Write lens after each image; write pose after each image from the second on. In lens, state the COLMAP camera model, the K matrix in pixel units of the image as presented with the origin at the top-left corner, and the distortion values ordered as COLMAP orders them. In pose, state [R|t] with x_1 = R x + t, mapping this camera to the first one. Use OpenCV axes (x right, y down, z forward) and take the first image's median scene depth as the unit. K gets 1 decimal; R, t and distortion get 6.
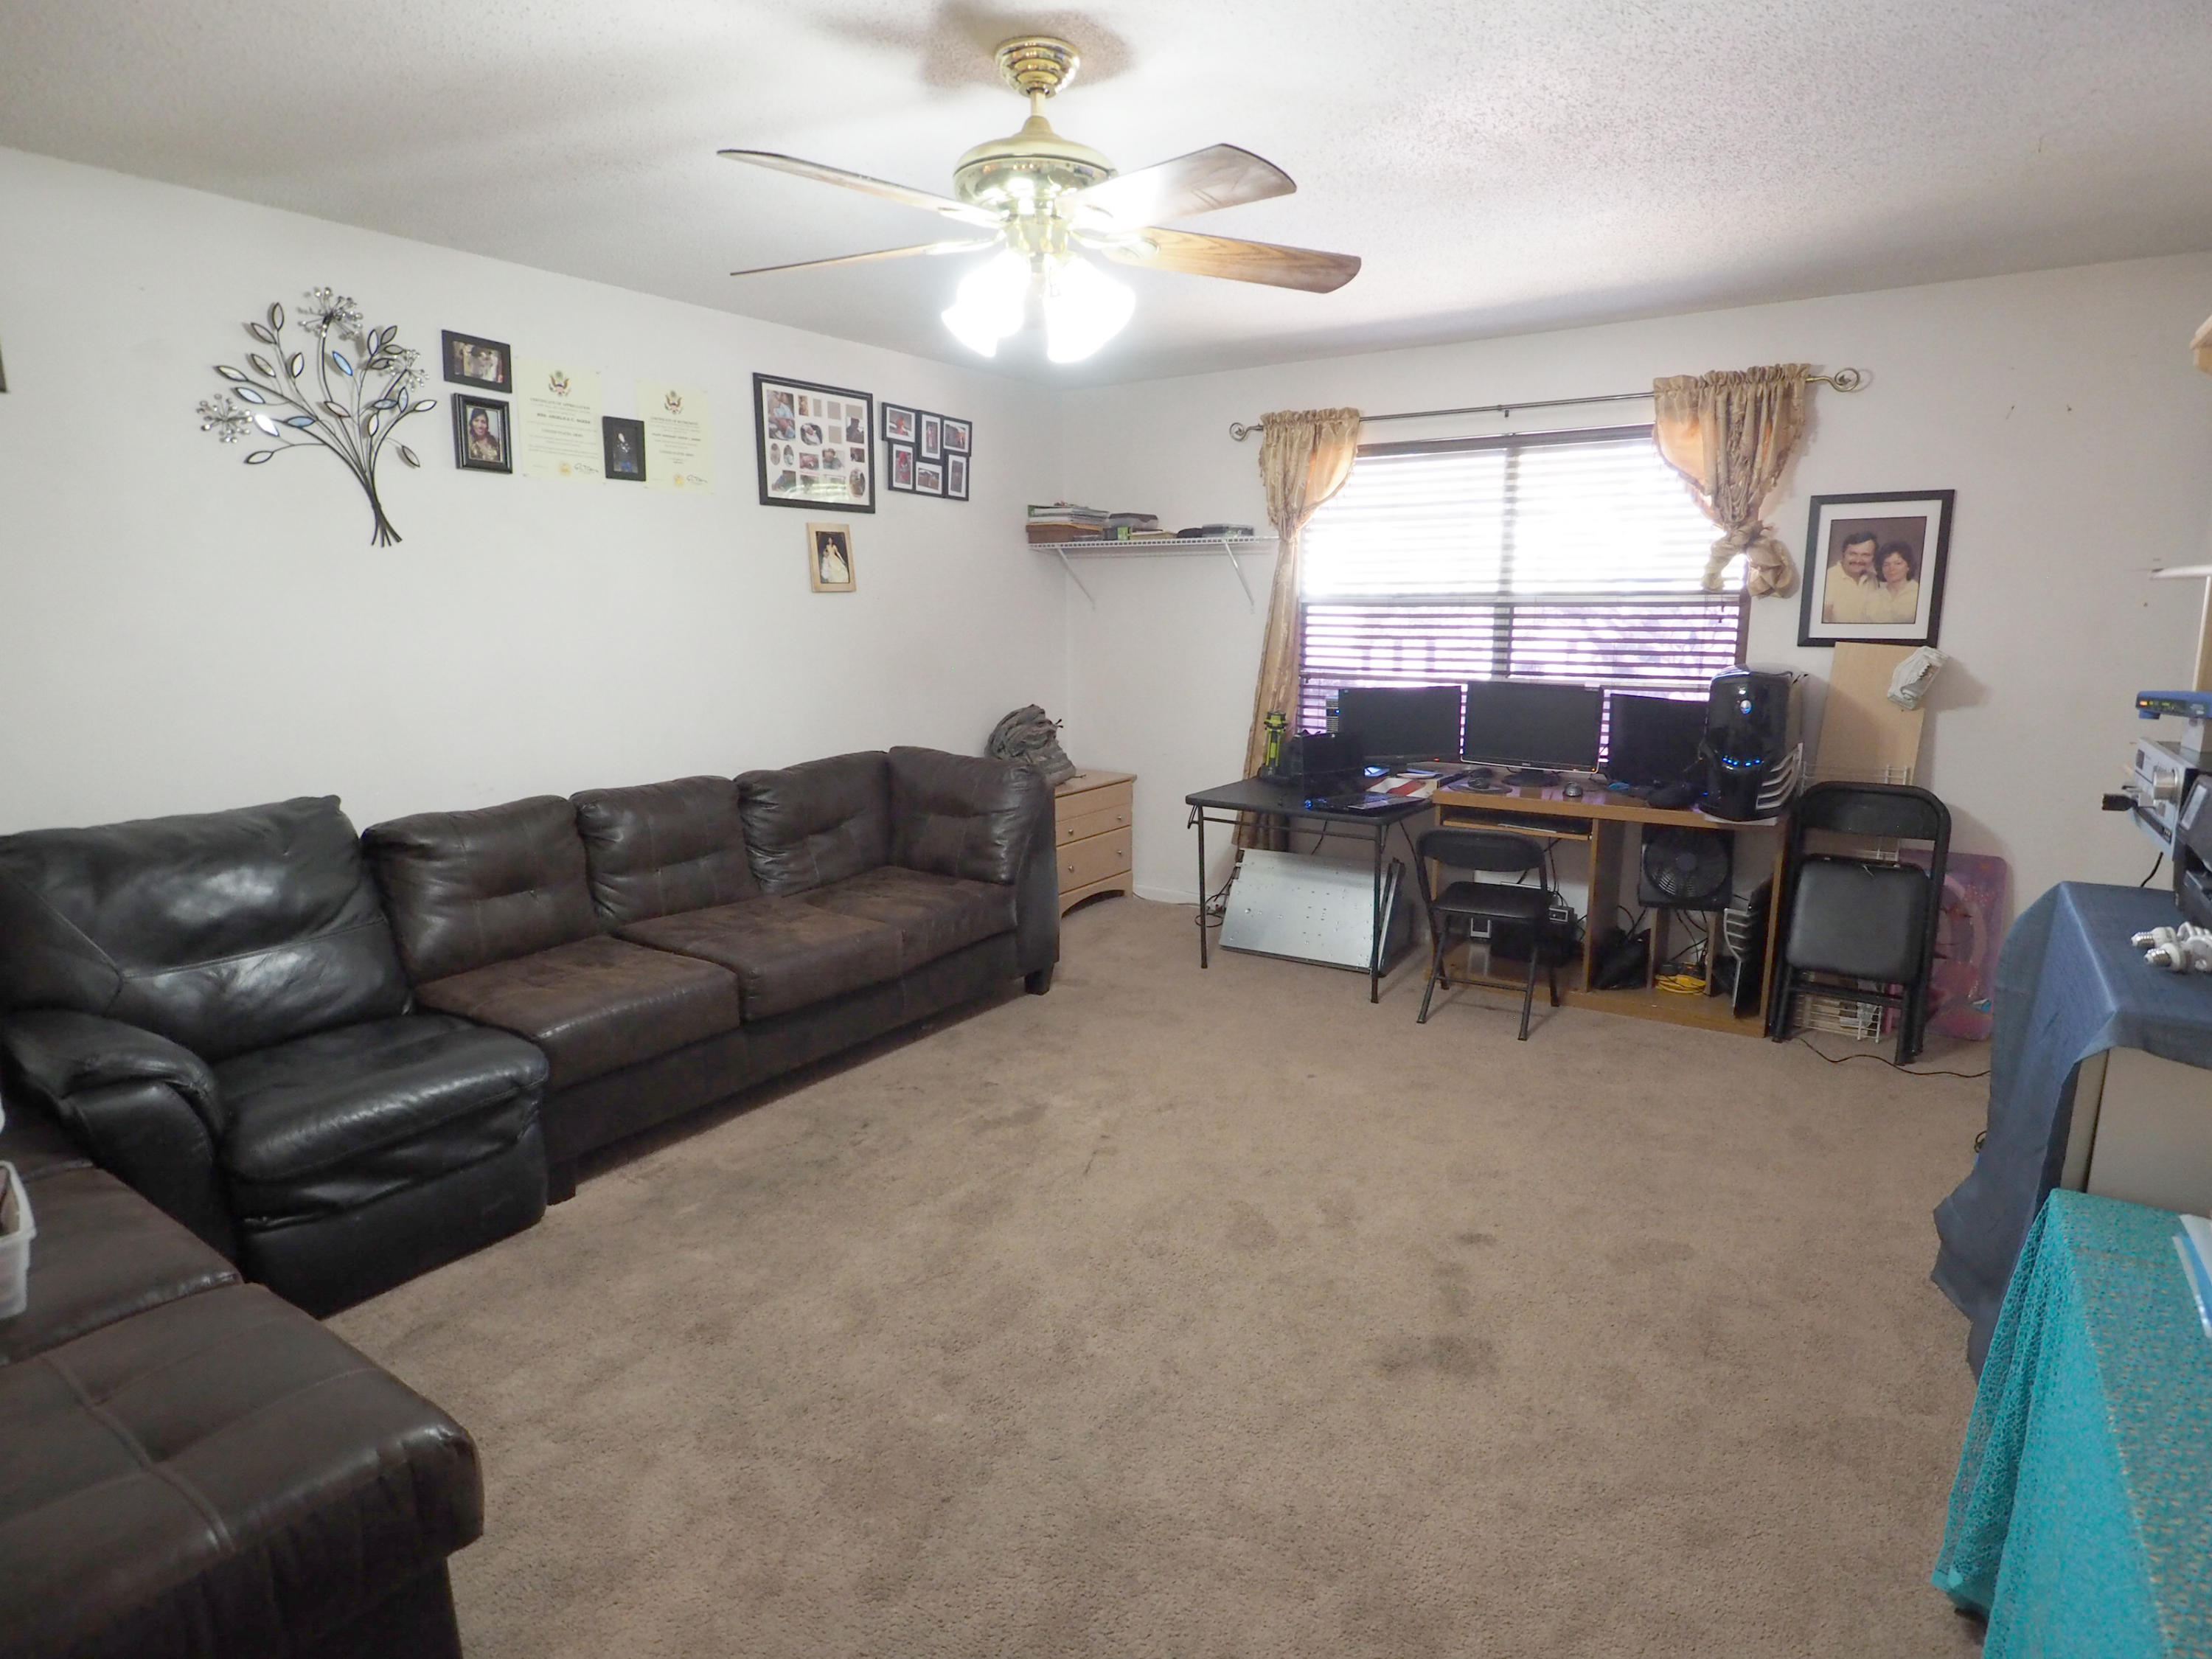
lens RADIAL K [[1177.7, 0, 1119.4], [0, 1177.7, 824.4], [0, 0, 1]] dist [0.005165, -0.009933]
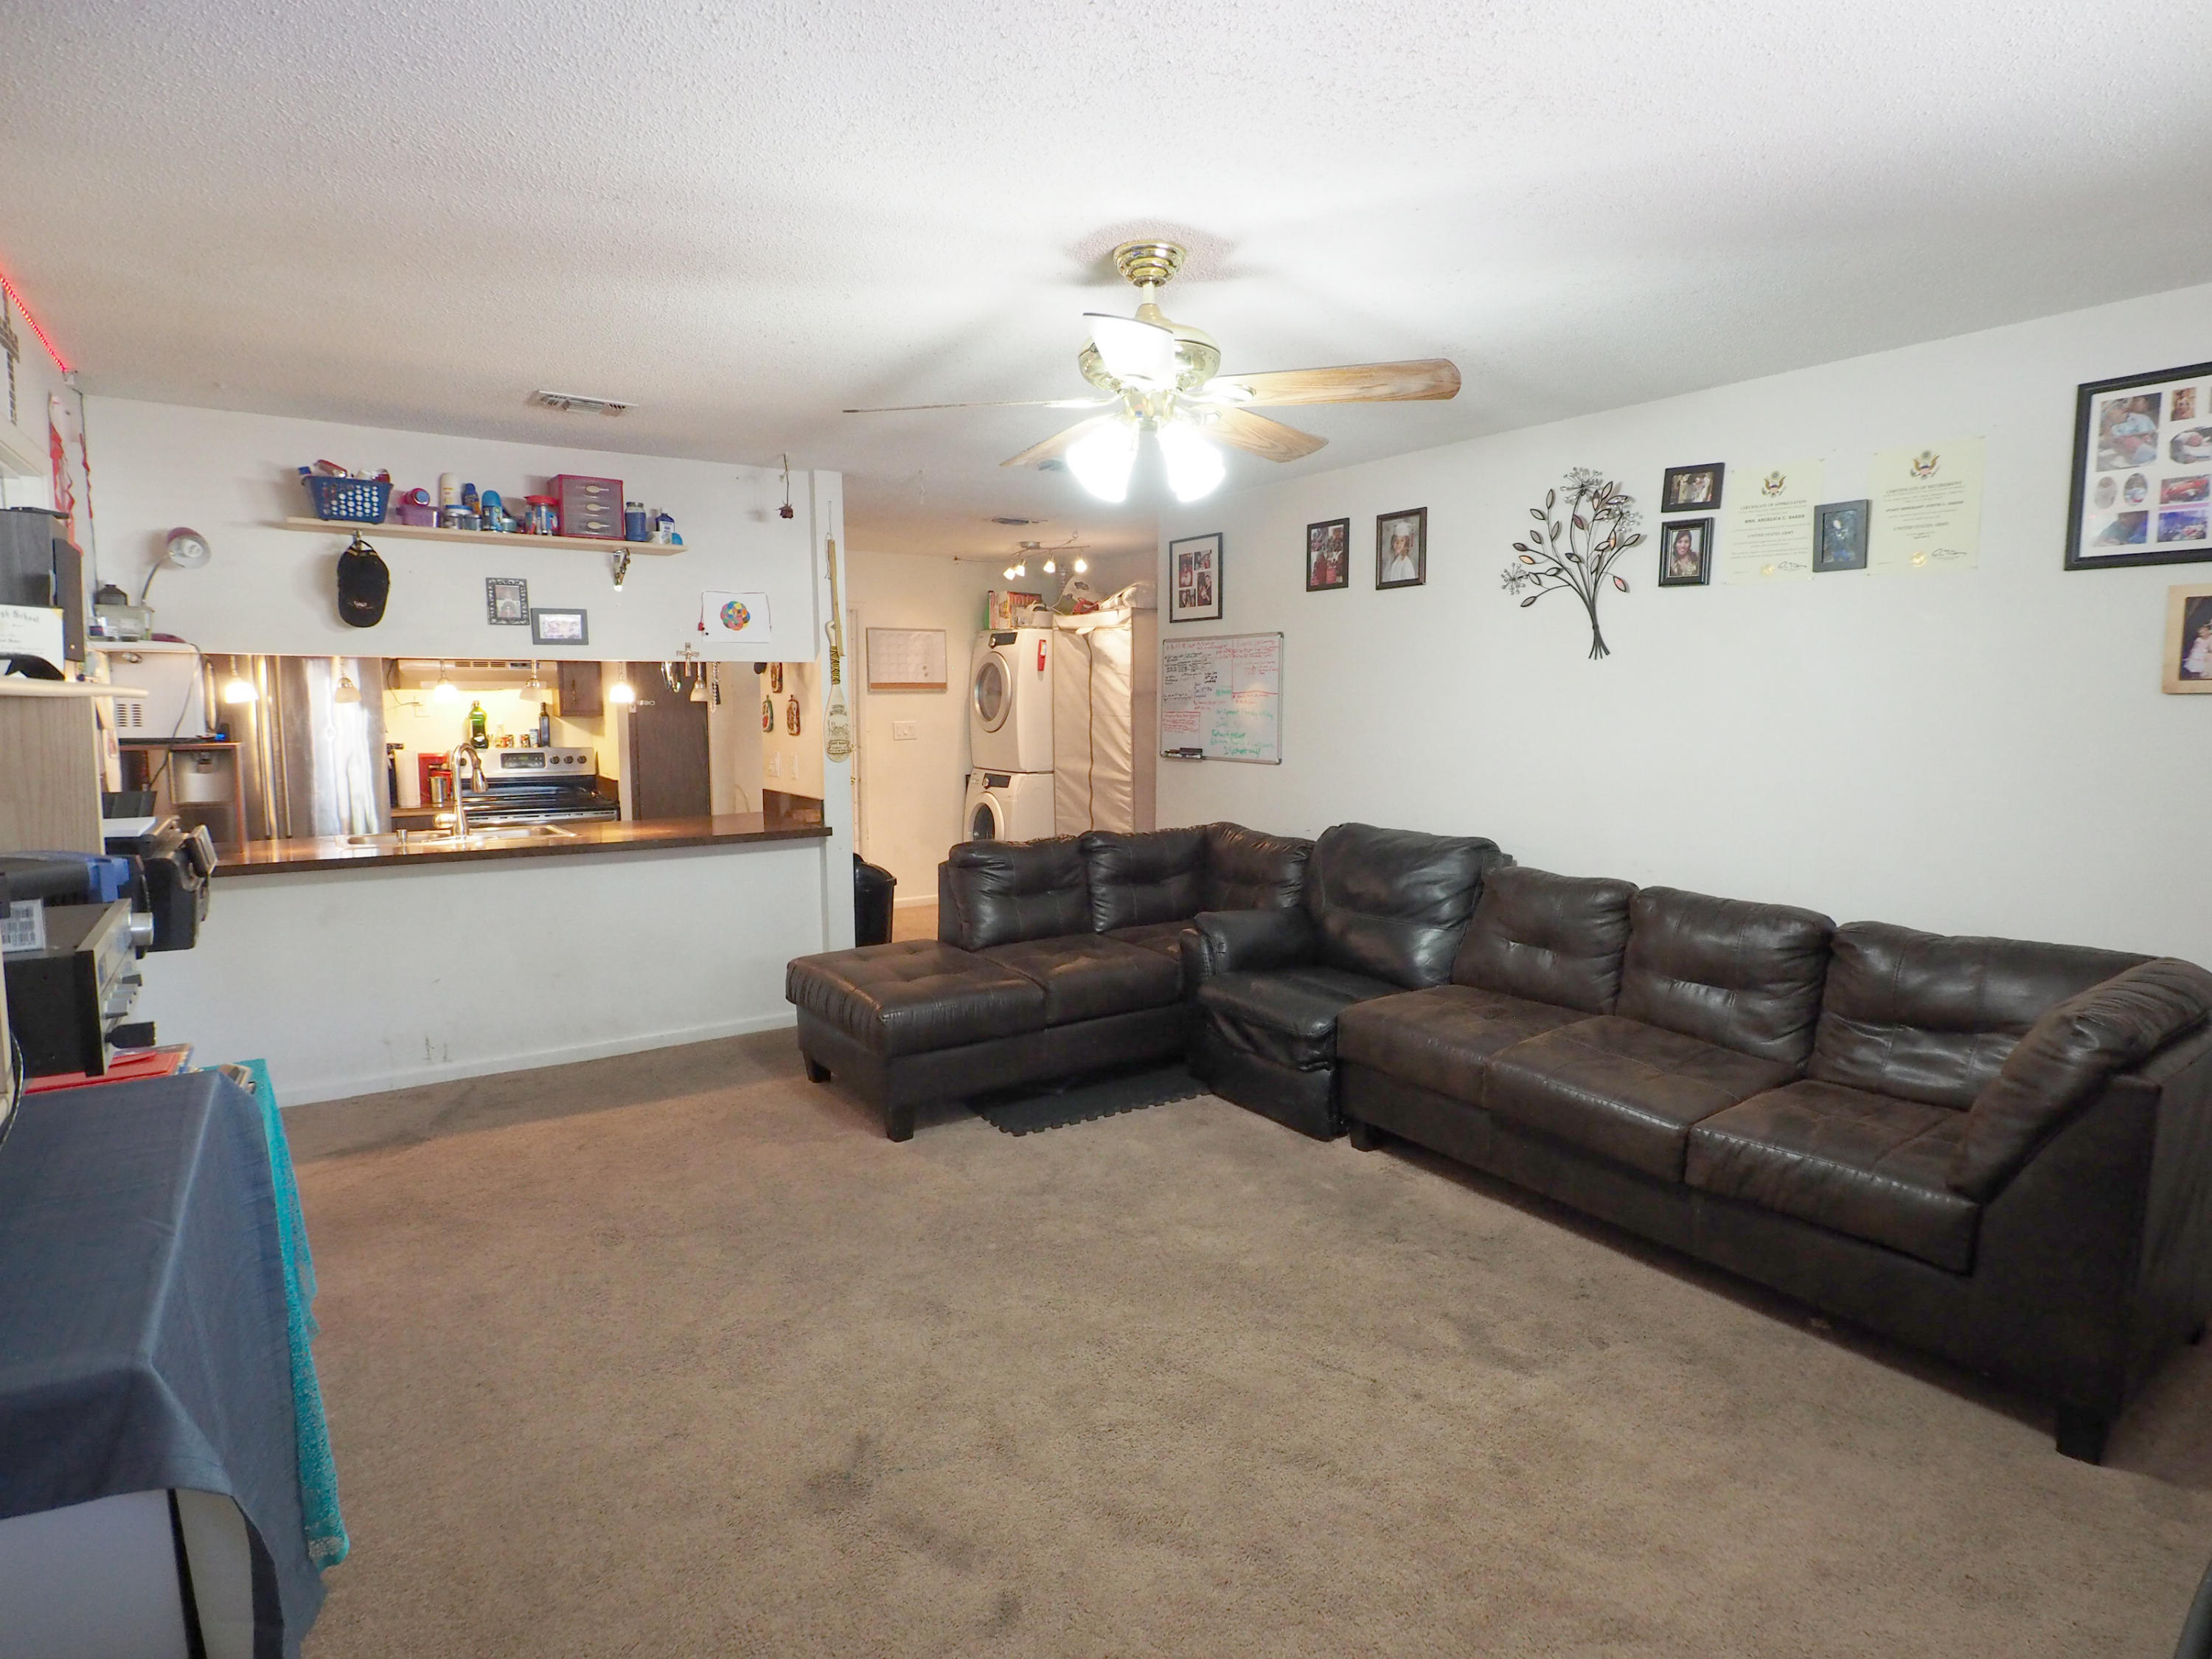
lens RADIAL K [[1177.7, 0, 1119.4], [0, 1177.7, 824.4], [0, 0, 1]] dist [0.005165, -0.009933]
pose [[-0.346201, 0.106572, -0.932088, 0.687190], [-0.174097, 0.968972, 0.175454, -0.186851], [0.921865, 0.223015, -0.316905, 0.916297]]
